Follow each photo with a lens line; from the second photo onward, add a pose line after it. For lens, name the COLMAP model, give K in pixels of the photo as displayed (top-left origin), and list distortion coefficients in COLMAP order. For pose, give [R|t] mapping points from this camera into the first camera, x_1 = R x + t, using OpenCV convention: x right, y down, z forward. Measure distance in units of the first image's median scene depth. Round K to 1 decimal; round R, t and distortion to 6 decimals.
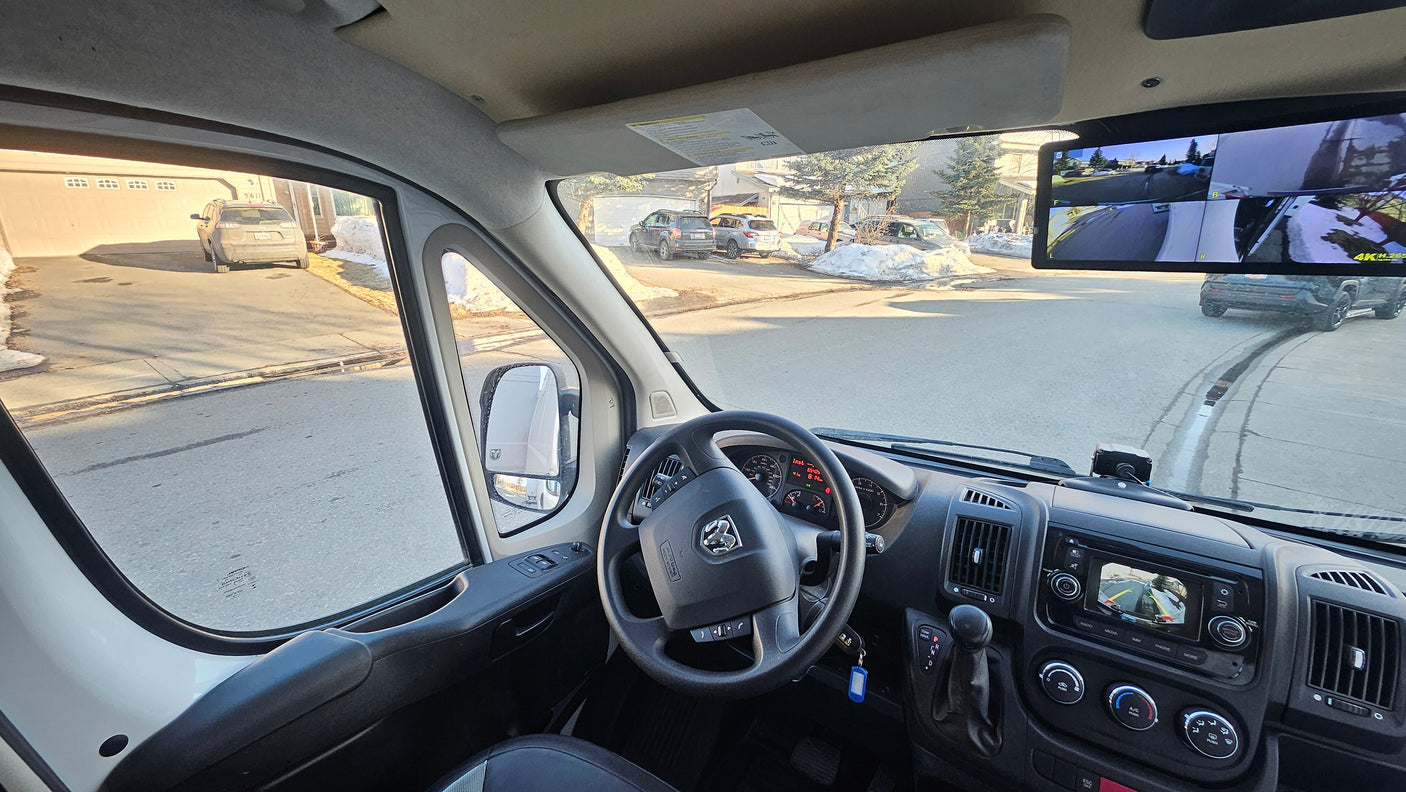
lens RADIAL K [[547.4, 0, 703.0], [0, 547.4, 396.0], [0, 0, 1]] dist [0.001042, 0.000073]
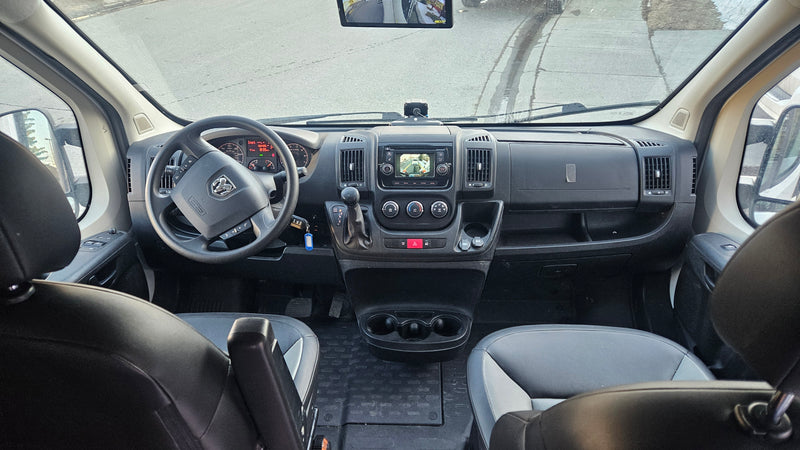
lens RADIAL K [[530.3, 0, 394.0], [0, 530.3, 211.5], [0, 0, 1]] dist [0.052008, -0.000354]
pose [[0.874053, -0.257923, 0.411713, -0.225922], [0.158707, 0.952532, 0.259797, -0.039278], [-0.459178, -0.161734, 0.873498, -0.857116]]
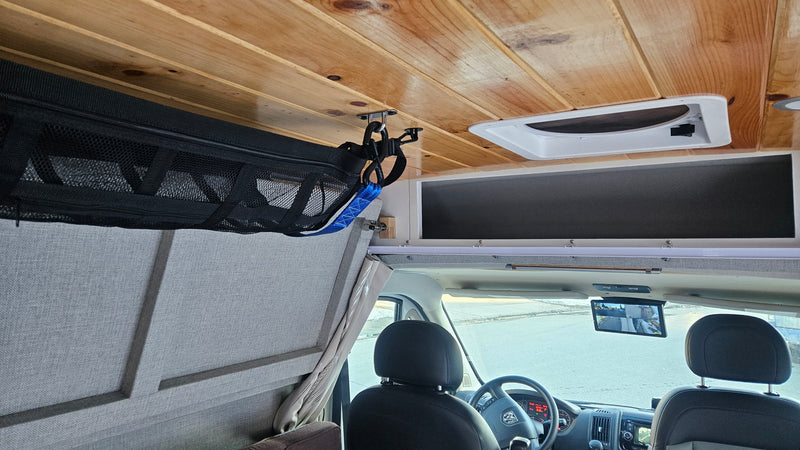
lens RADIAL K [[530.3, 0, 394.0], [0, 530.3, 211.5], [0, 0, 1]] dist [0.052008, -0.000354]
pose [[0.999619, 0.008234, -0.026335, -0.531472], [-0.017277, 0.930960, -0.364713, 0.286674], [0.021514, 0.365029, 0.930747, -2.137992]]
